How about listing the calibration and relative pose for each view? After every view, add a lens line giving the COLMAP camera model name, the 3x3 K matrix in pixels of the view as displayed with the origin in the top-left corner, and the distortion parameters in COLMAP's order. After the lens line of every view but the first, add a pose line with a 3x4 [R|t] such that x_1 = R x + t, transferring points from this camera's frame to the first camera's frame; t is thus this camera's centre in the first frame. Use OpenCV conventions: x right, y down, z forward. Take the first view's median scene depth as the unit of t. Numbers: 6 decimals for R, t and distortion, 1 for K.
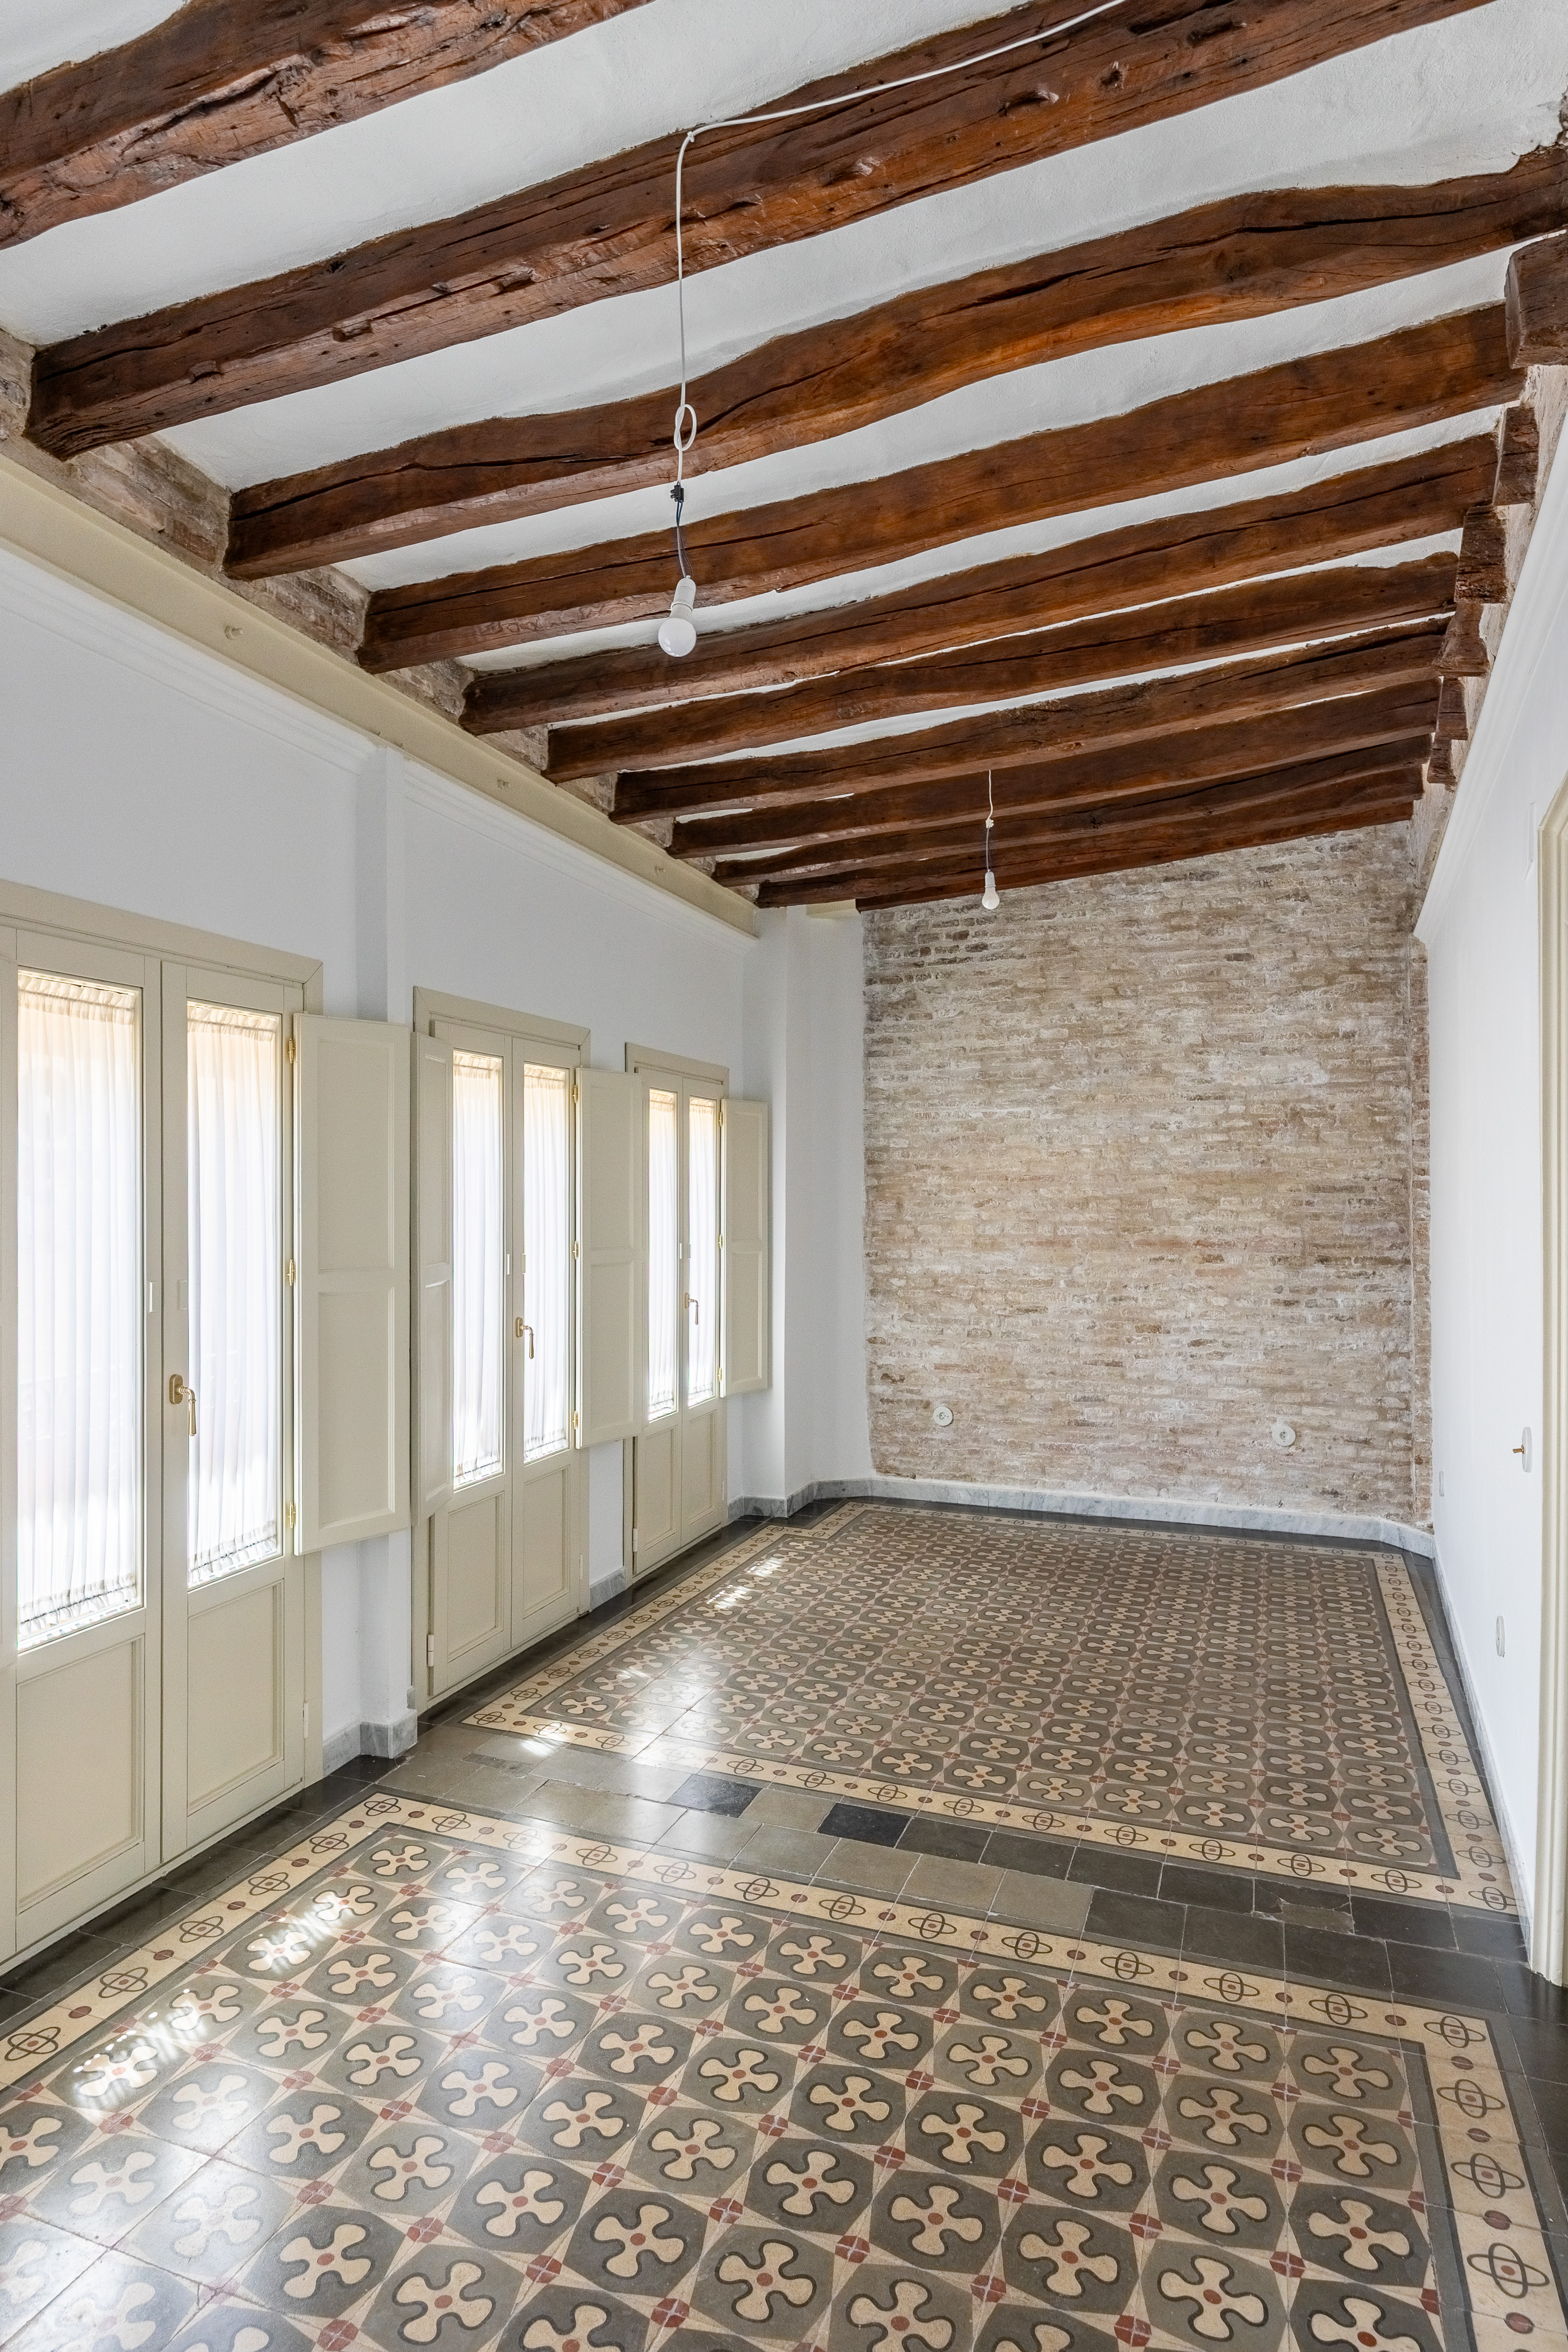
lens RADIAL K [[1307.4, 0, 769.3], [0, 1307.4, 1182.9], [0, 0, 1]] dist [-0.001626, 0.000234]
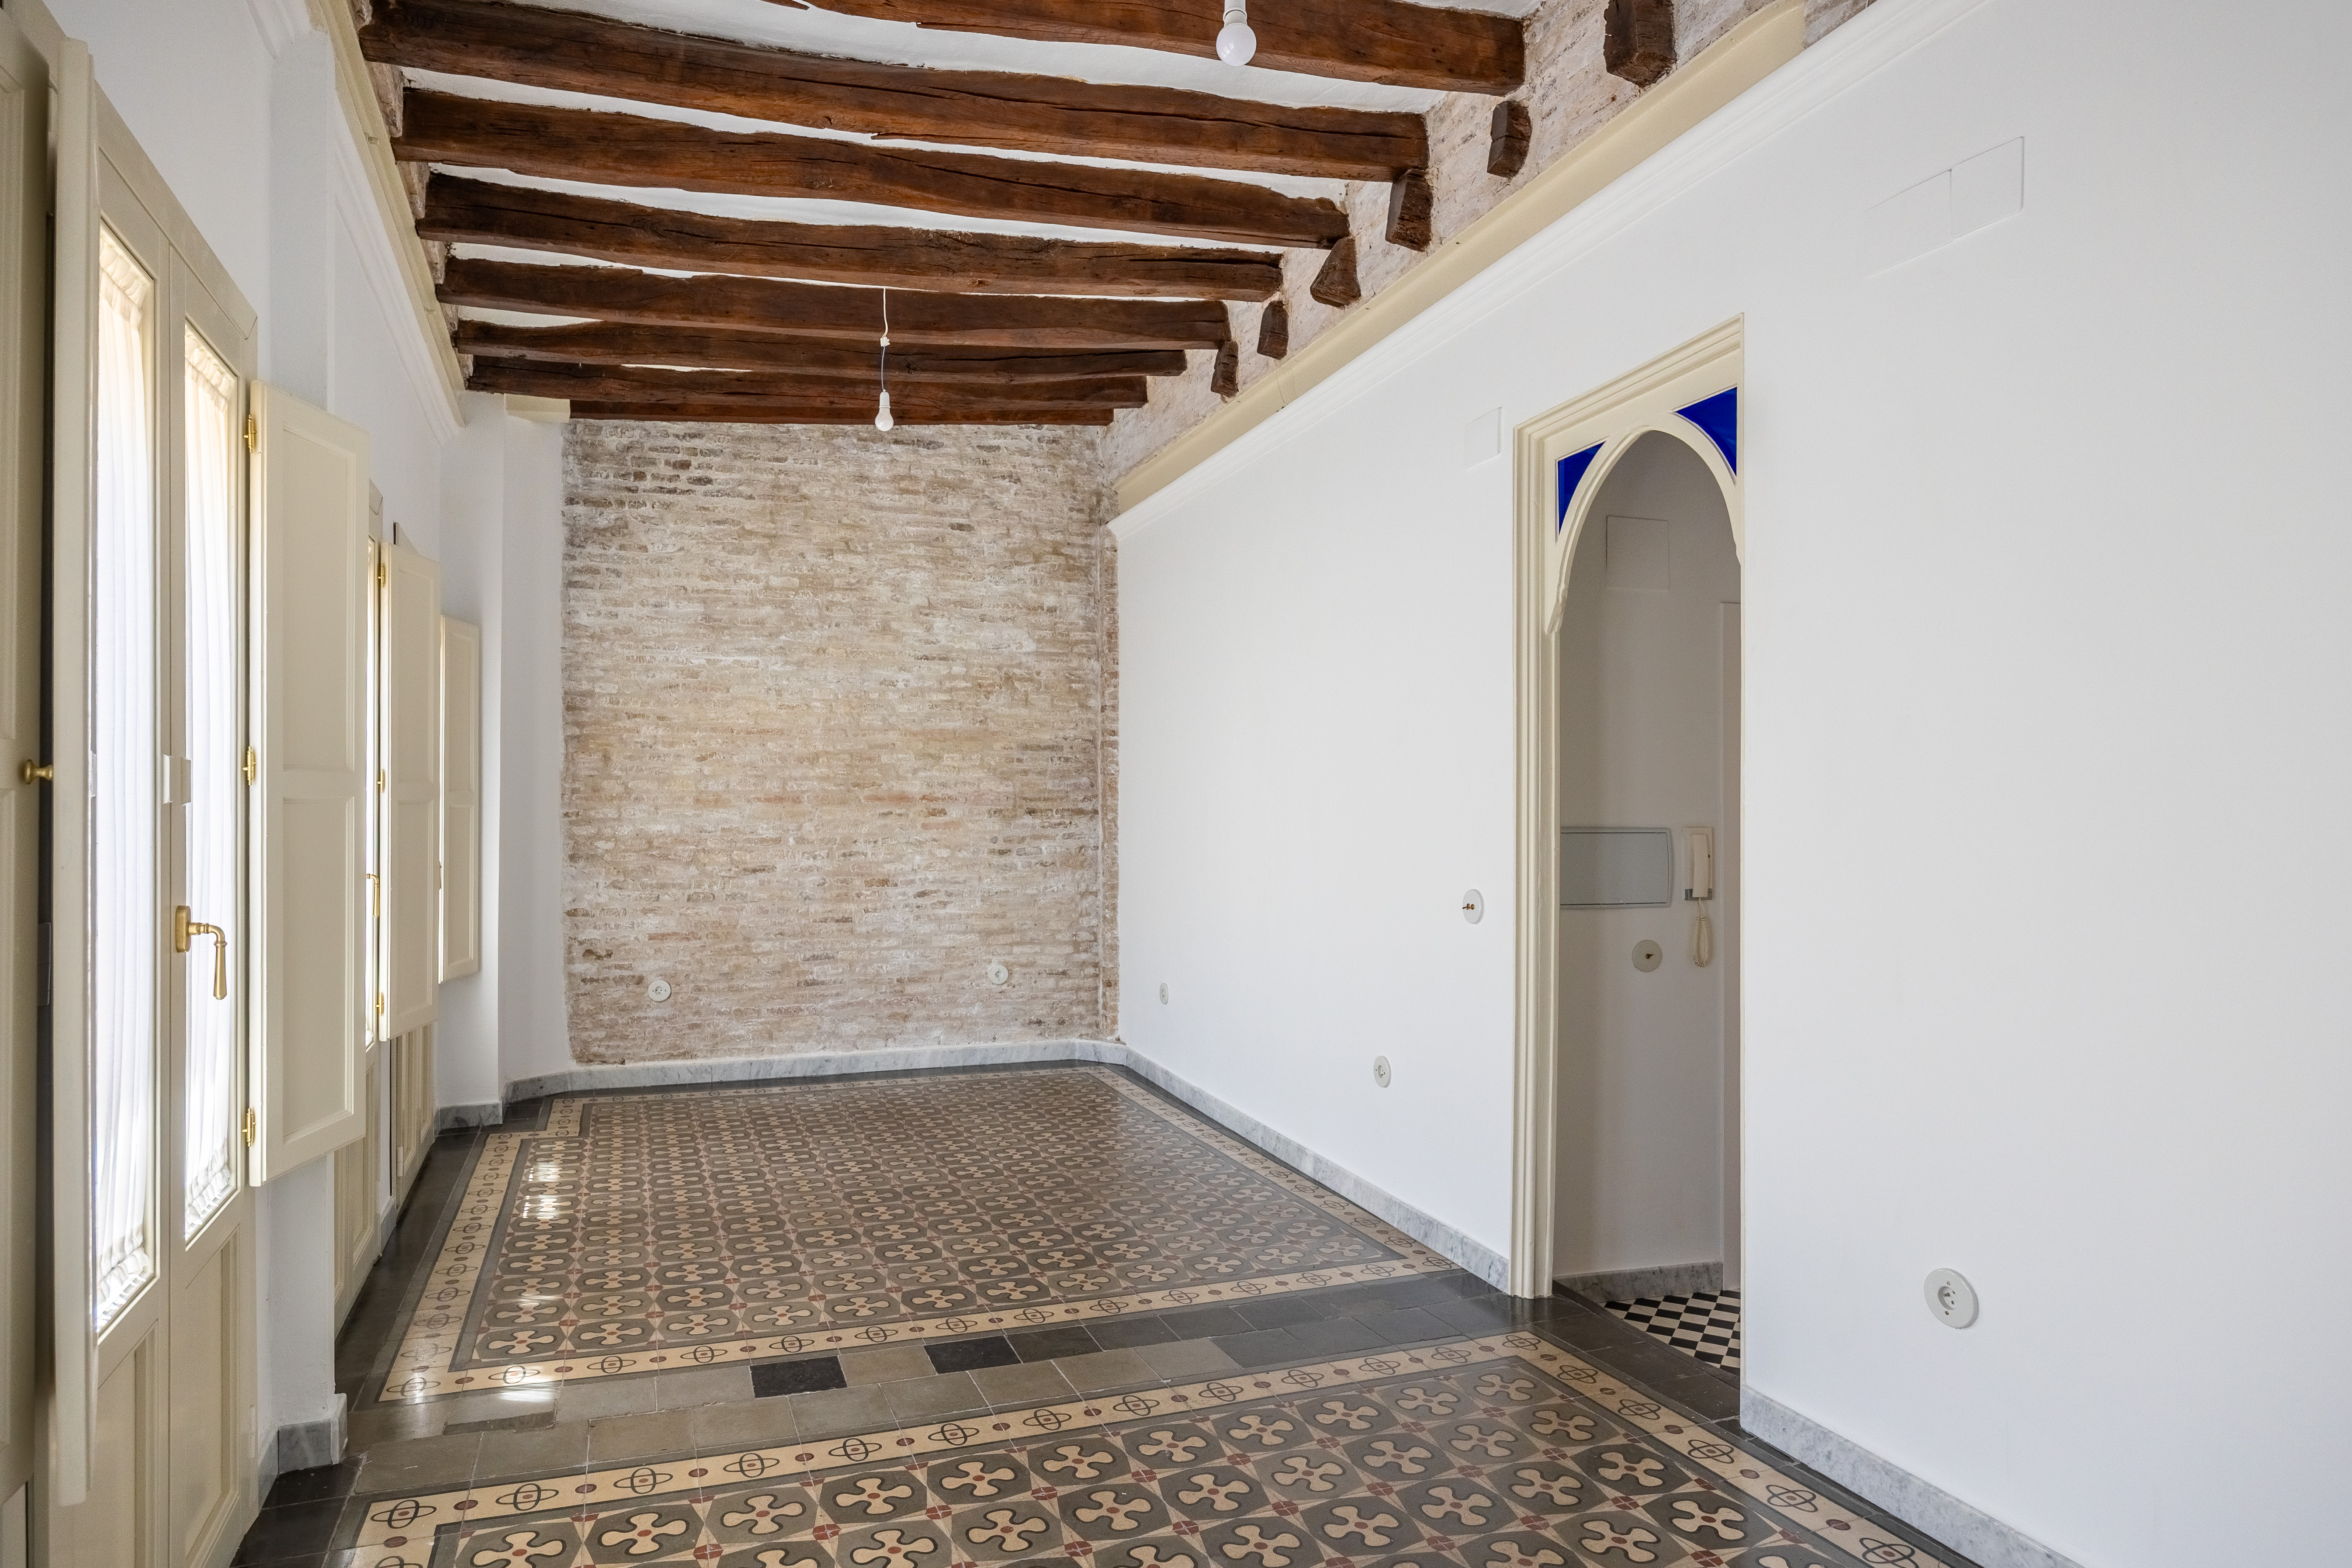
lens RADIAL K [[1307.4, 0, 1176.0], [0, 1307.4, 784.0], [0, 0, 1]] dist [-0.001626, 0.000234]
pose [[0.760306, 0.005104, 0.649545, -0.194096], [-0.007860, 0.999968, 0.001344, 0.032416], [-0.649518, -0.006127, 0.760322, 0.080687]]
